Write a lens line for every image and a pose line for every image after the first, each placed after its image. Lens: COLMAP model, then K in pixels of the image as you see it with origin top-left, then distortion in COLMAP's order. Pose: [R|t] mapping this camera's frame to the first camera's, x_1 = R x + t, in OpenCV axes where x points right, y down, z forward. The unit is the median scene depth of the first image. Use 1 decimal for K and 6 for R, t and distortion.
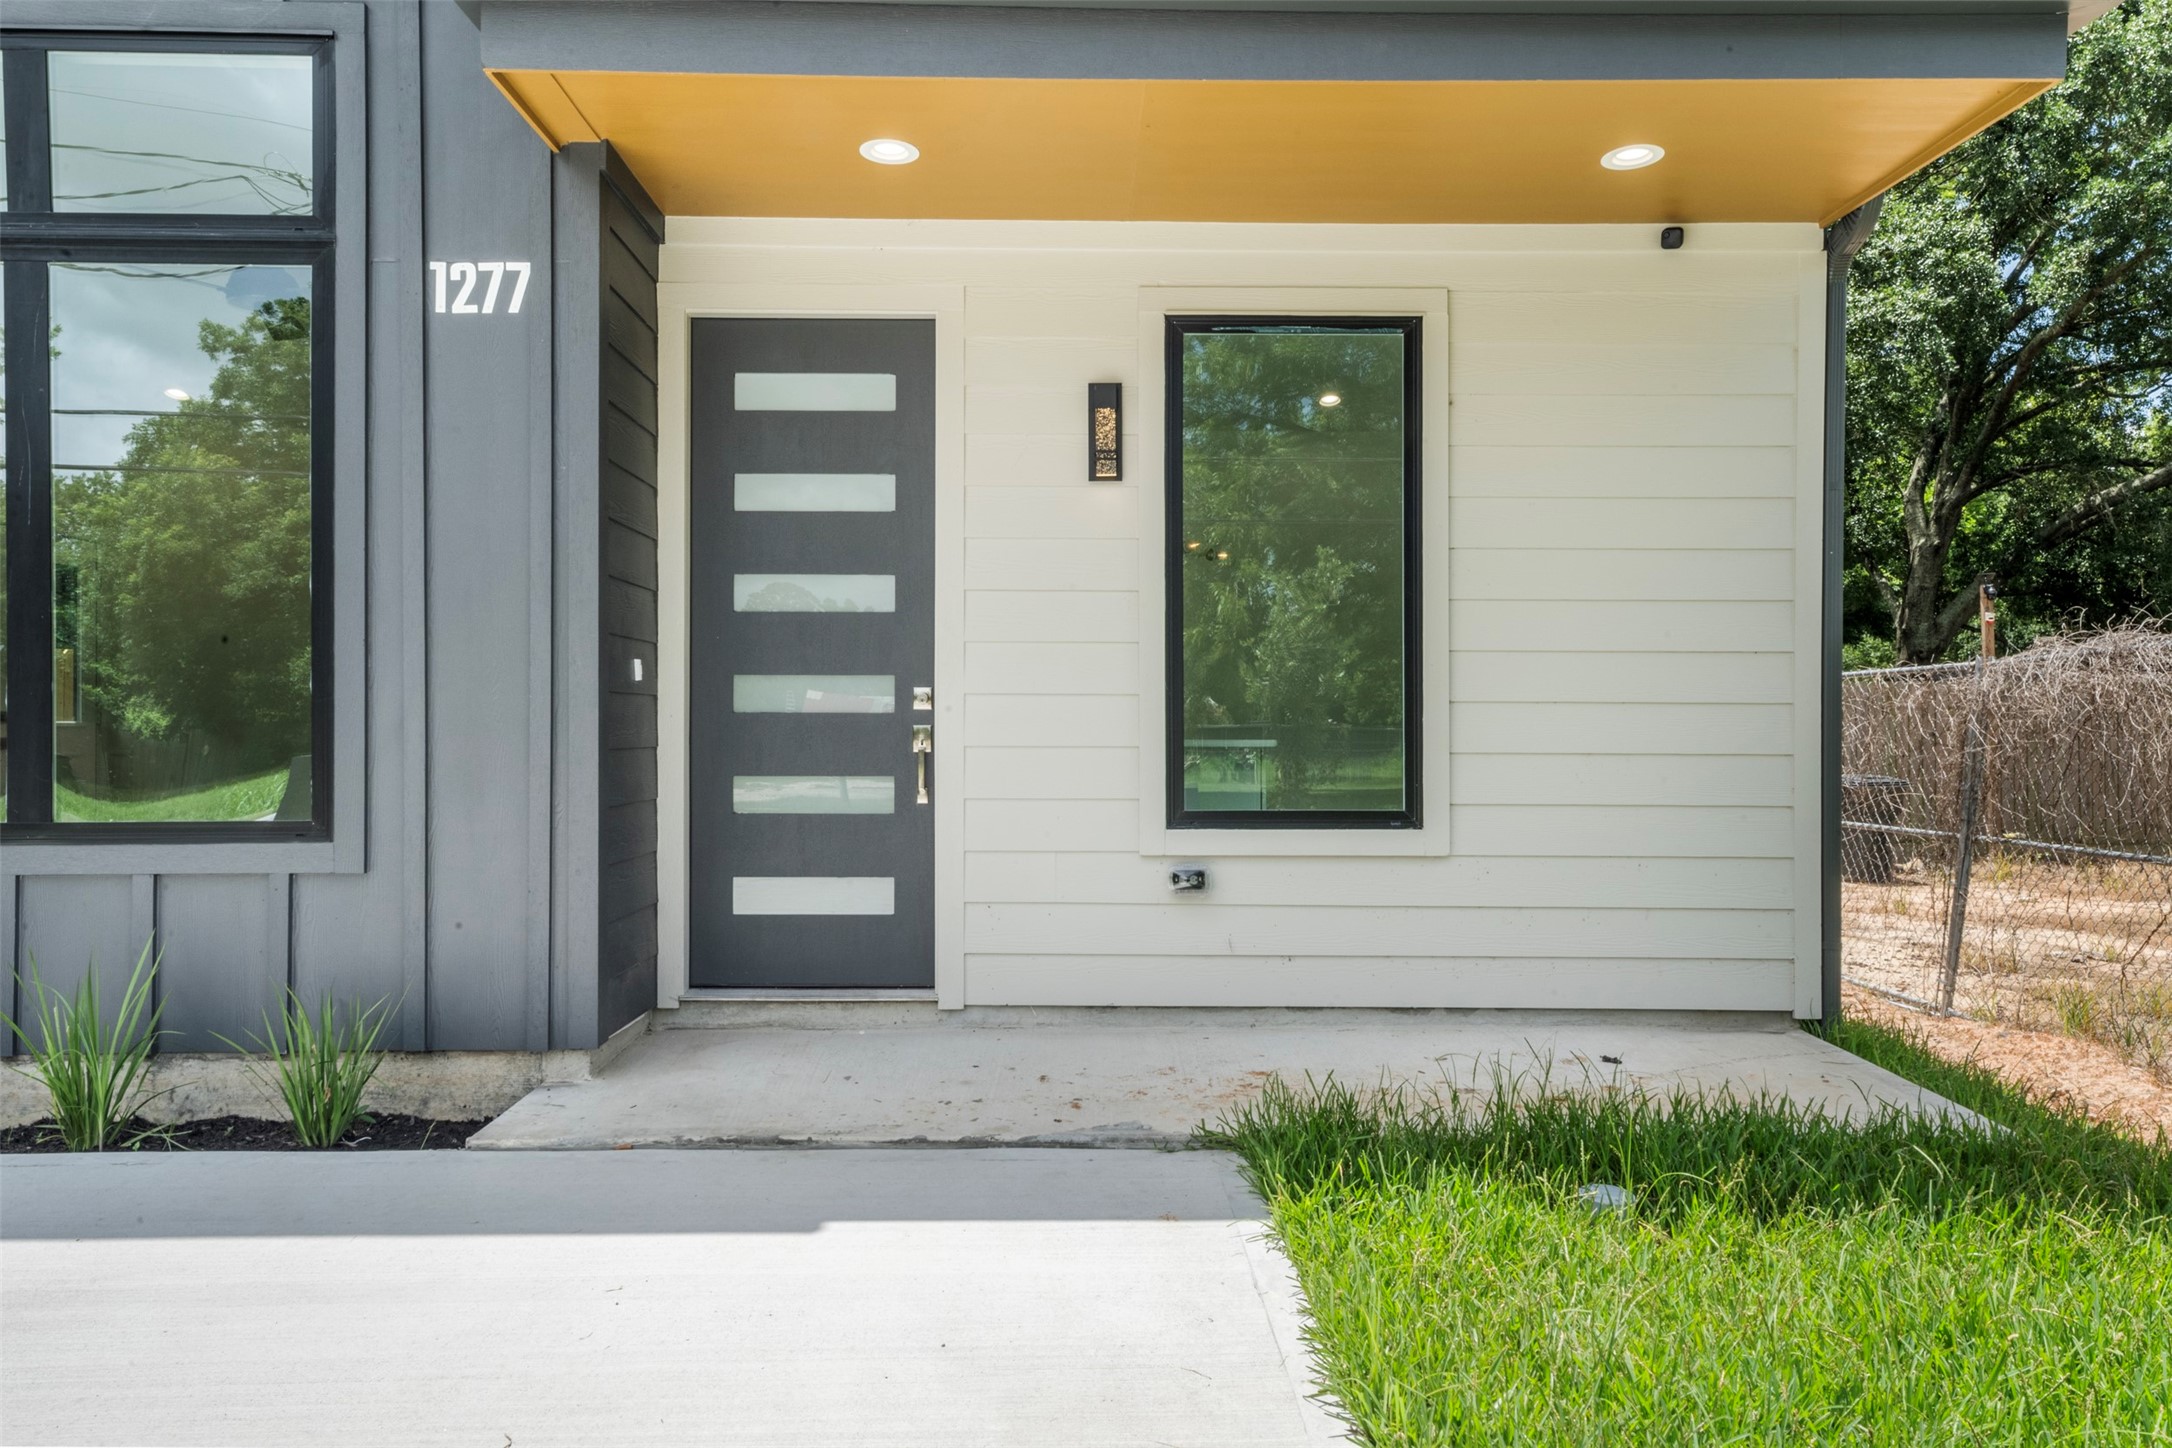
lens RADIAL K [[1407.7, 0, 1070.3], [0, 1407.7, 717.6], [0, 0, 1]] dist [0.010858, 0.017972]
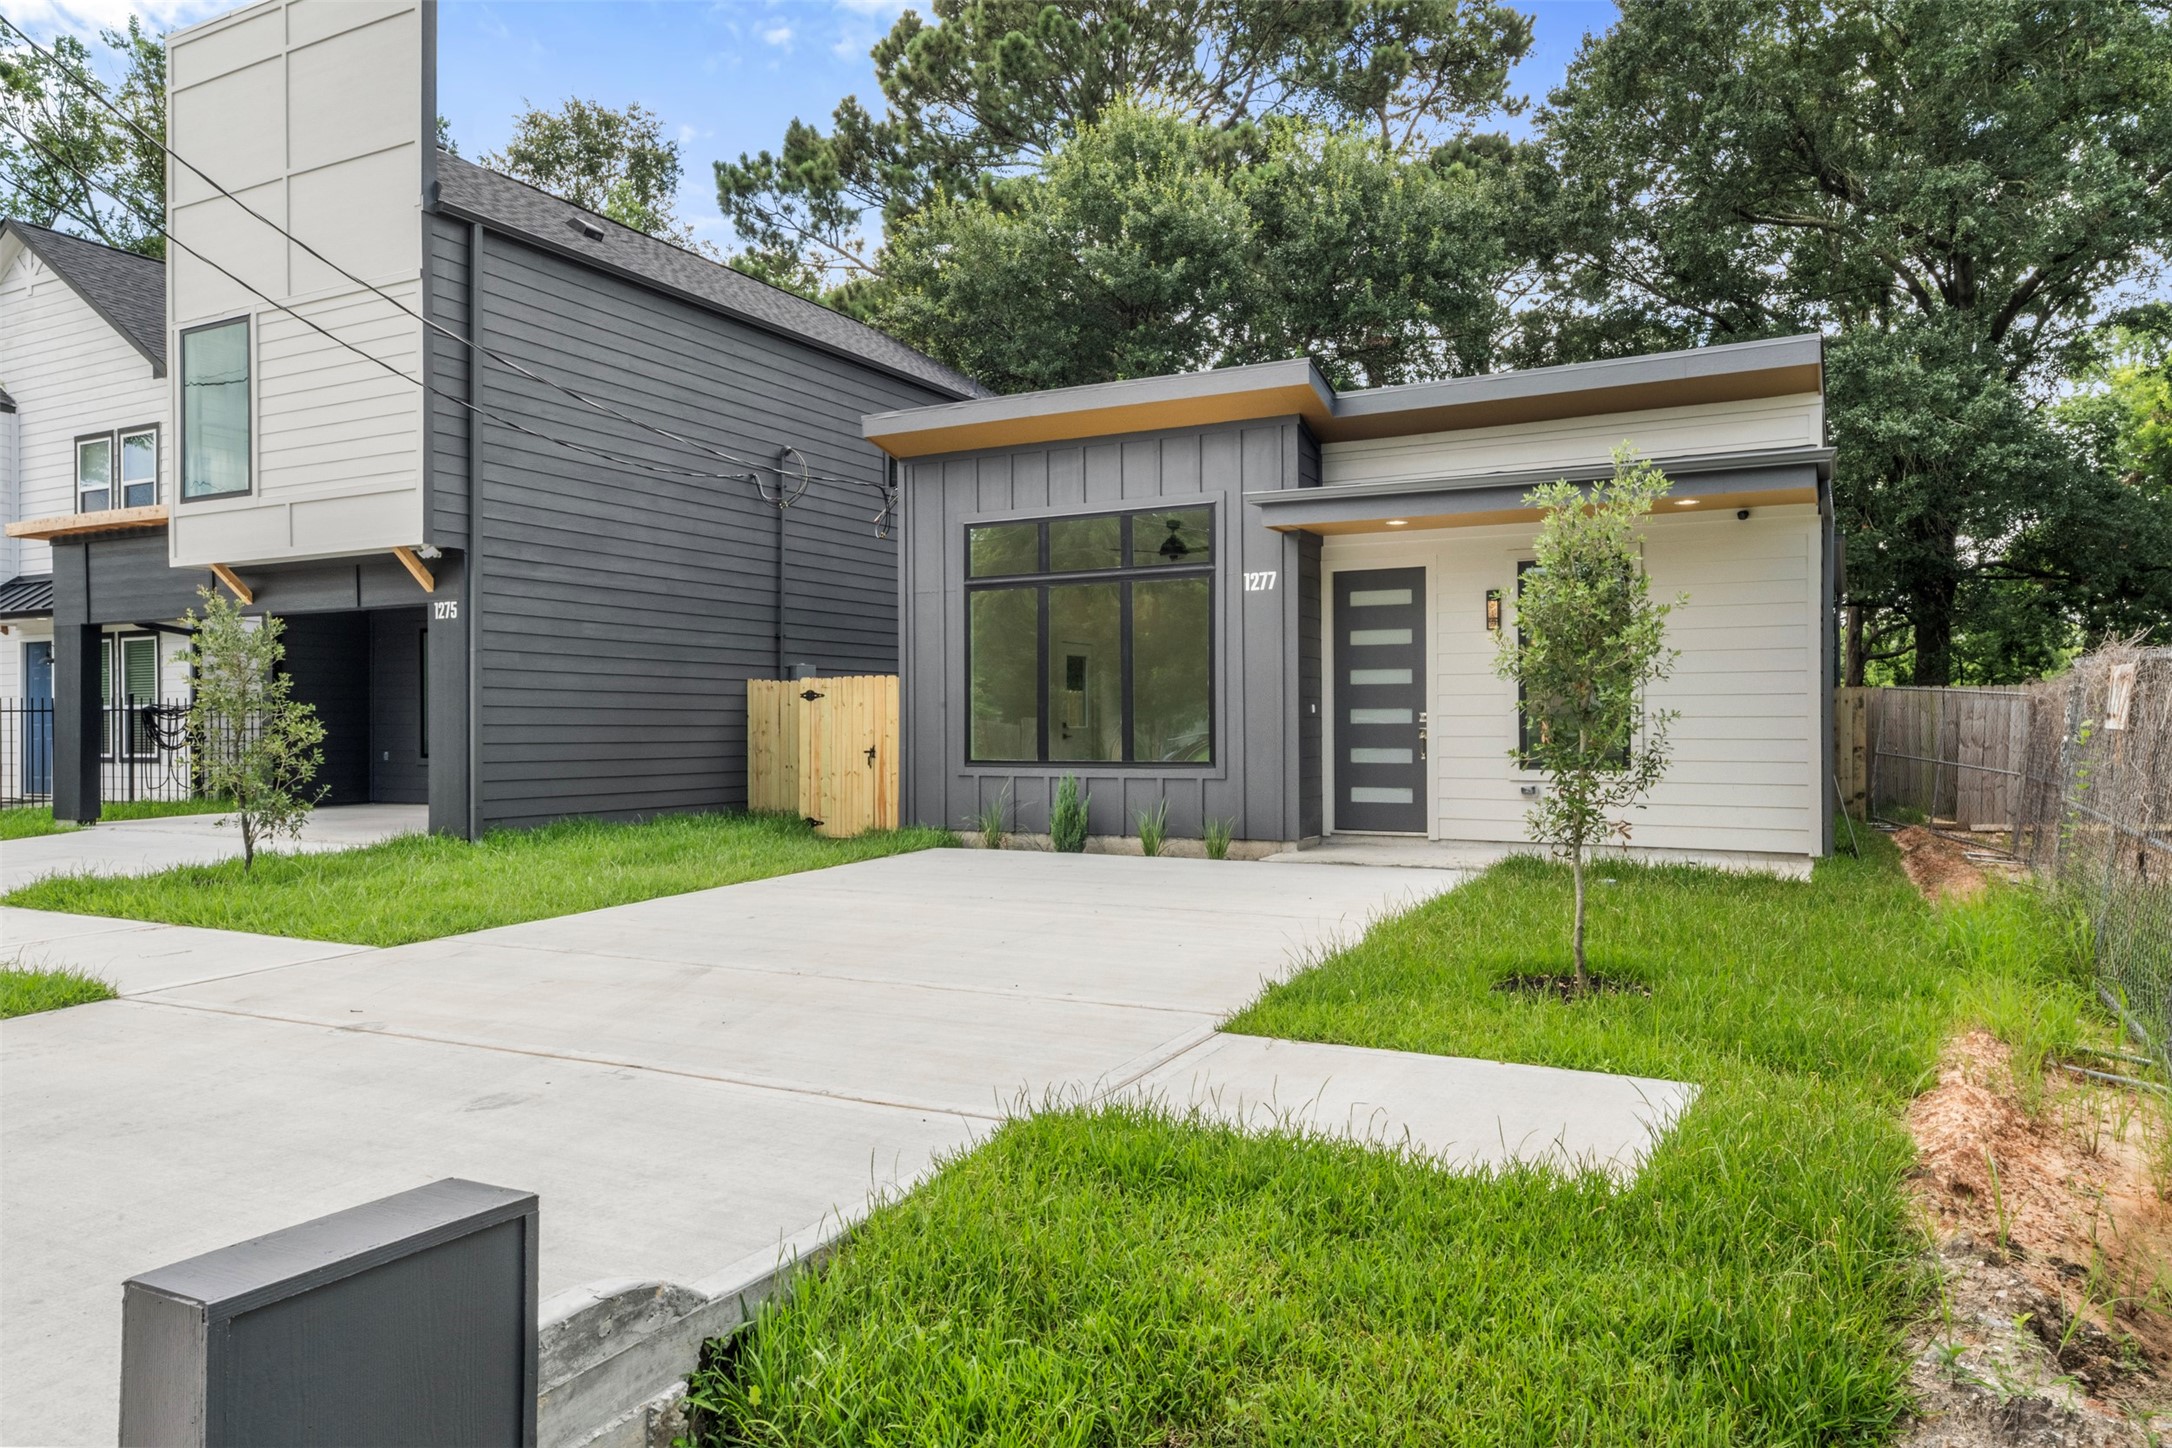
lens RADIAL K [[1407.7, 0, 1078.5], [0, 1407.7, 742.1], [0, 0, 1]] dist [0.010858, 0.017972]
pose [[0.878787, -0.001123, -0.477213, 0.561910], [0.010334, 0.999807, 0.016679, -0.018403], [0.477103, -0.019589, 0.878629, -1.525130]]
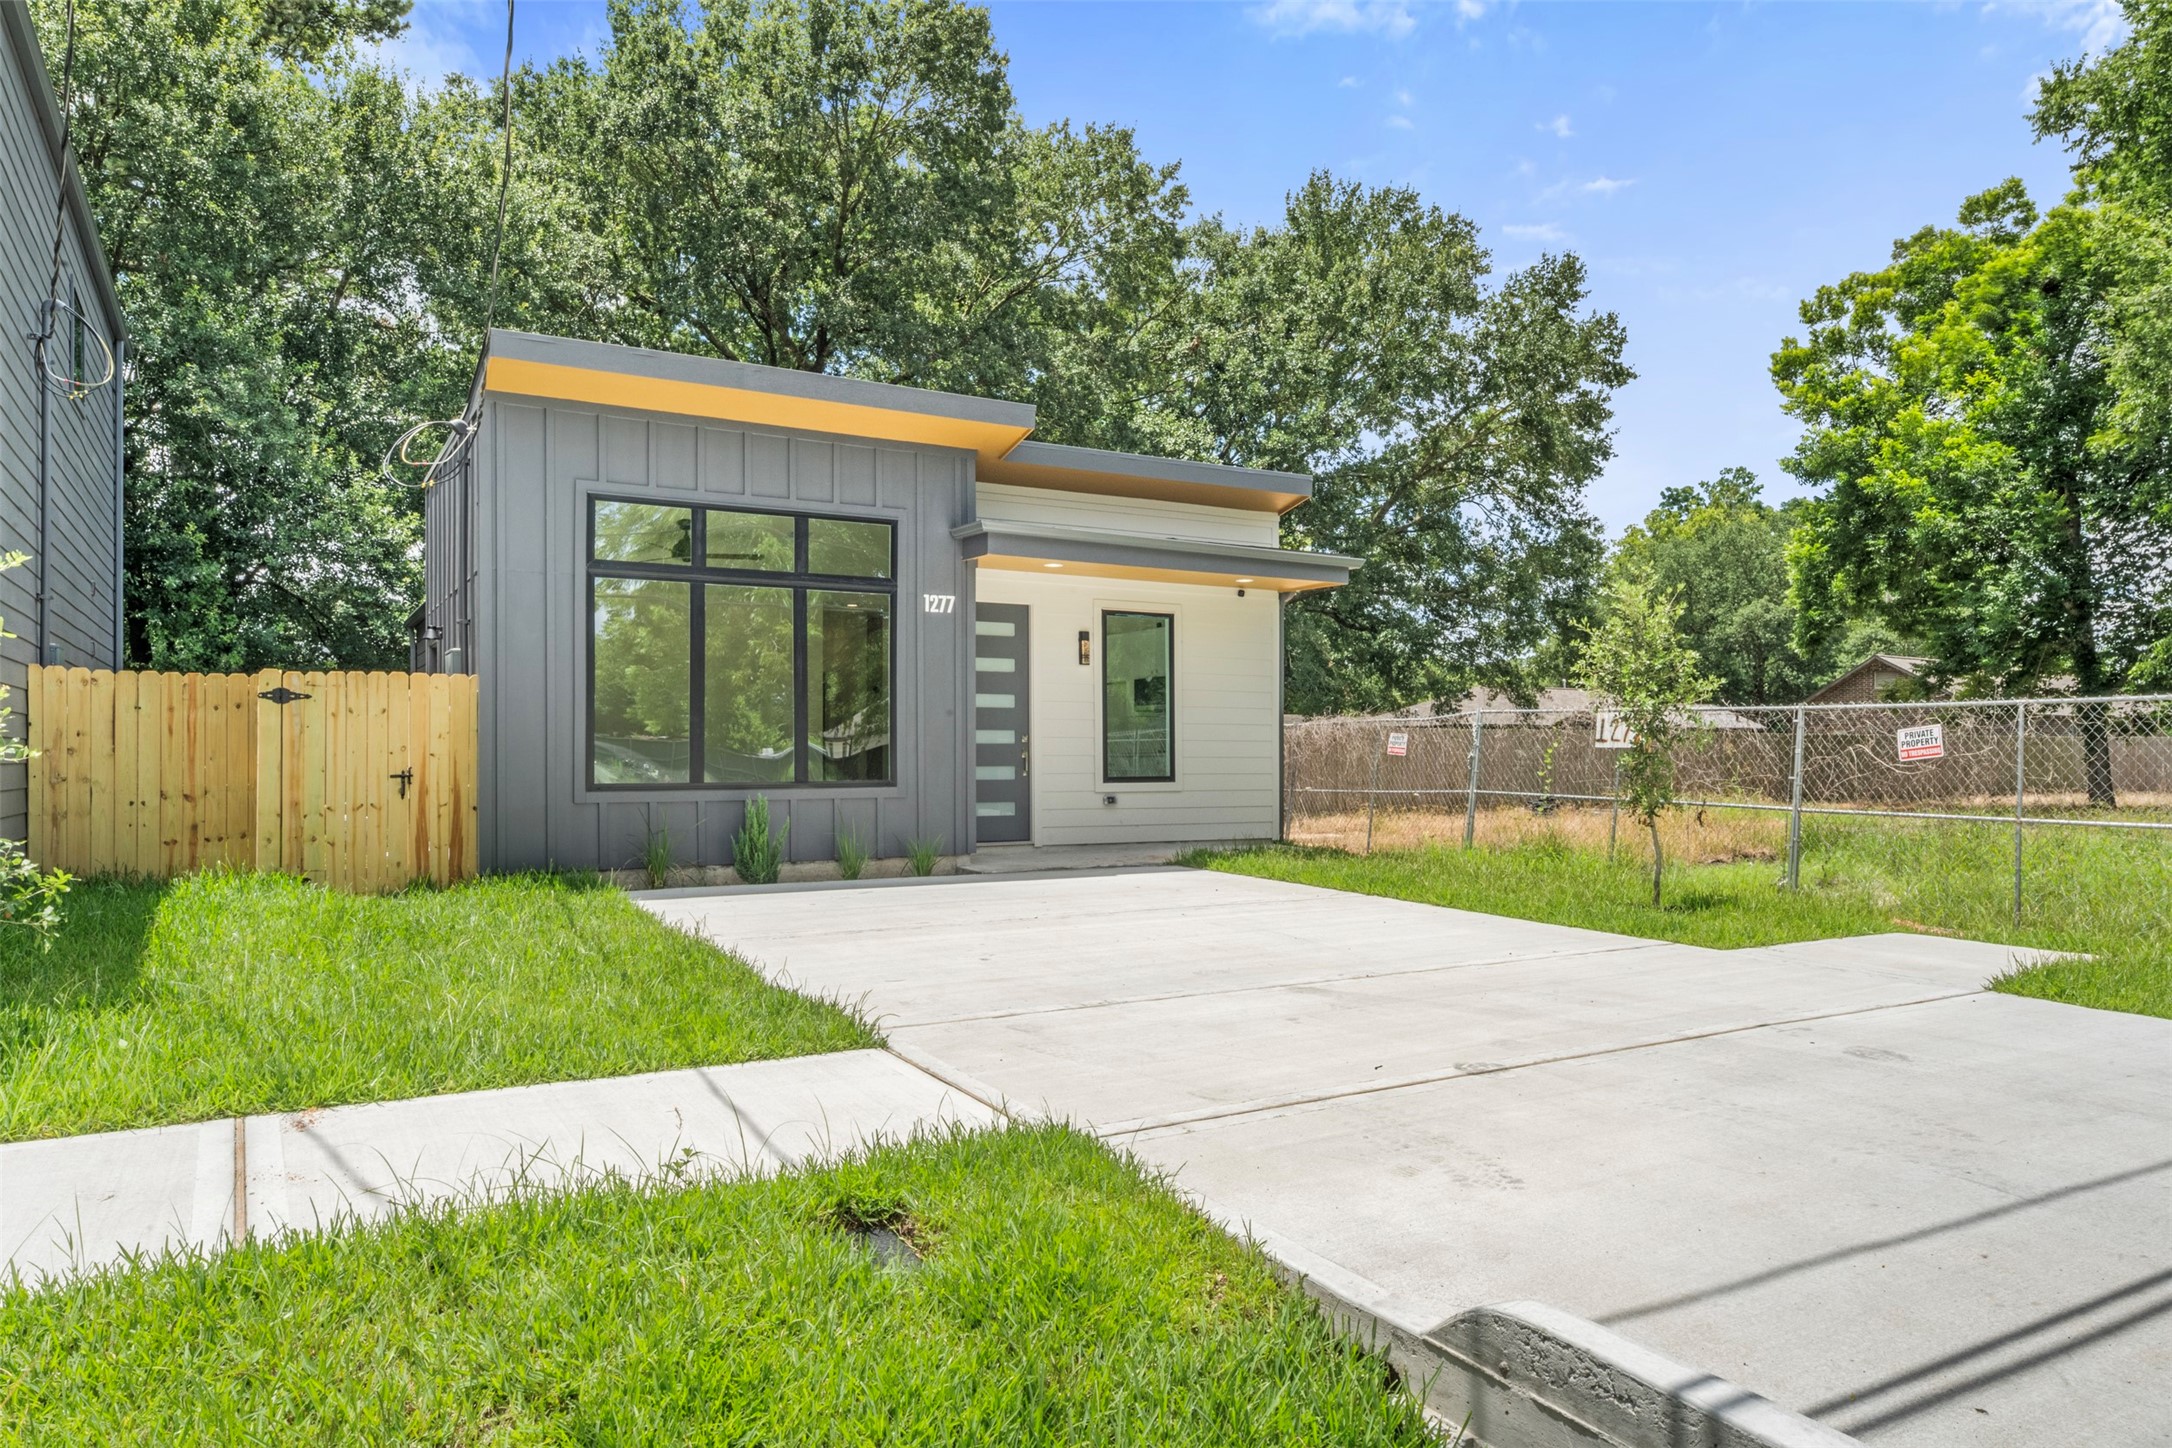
lens RADIAL K [[1407.7, 0, 1083.2], [0, 1407.7, 724.6], [0, 0, 1]] dist [0.010858, 0.017972]
pose [[0.868030, 0.006939, 0.496463, -1.420515], [-0.000019, 0.999903, -0.013942, -0.002334], [-0.496512, 0.012092, 0.867946, -1.530450]]
